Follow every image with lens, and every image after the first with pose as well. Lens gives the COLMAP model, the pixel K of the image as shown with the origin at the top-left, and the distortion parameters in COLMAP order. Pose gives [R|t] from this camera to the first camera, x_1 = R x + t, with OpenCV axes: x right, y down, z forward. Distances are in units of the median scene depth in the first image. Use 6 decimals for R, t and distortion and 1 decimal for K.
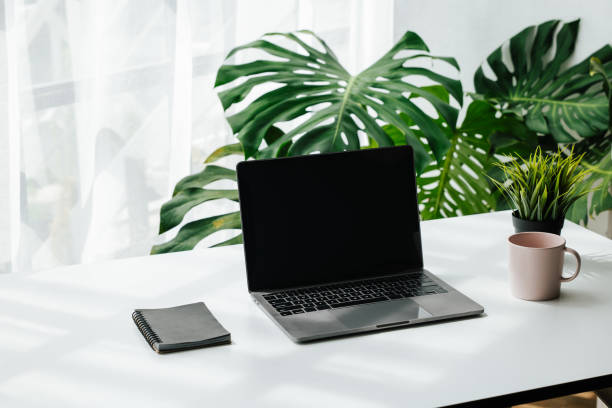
lens RADIAL K [[1204.6, 0, 306.0], [0, 1204.6, 204.0], [0, 0, 1]] dist [-0.006063, 0.068780]
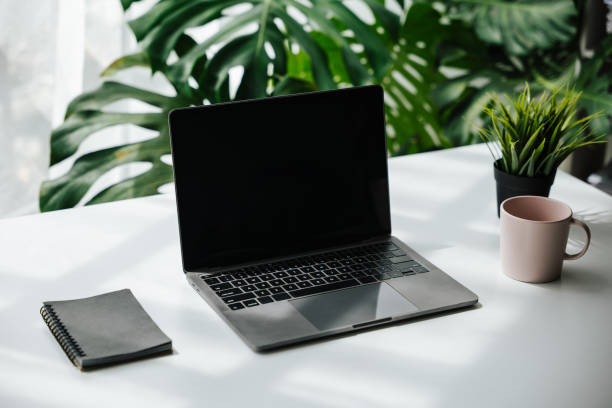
lens RADIAL K [[1248.1, 0, 306.0], [0, 1248.1, 204.0], [0, 0, 1]] dist [-0.020250, -0.335534]
pose [[0.992604, -0.002393, 0.121373, -0.050798], [-0.012195, 0.992783, 0.119301, -0.054306], [-0.120782, -0.119899, 0.985412, 0.133395]]
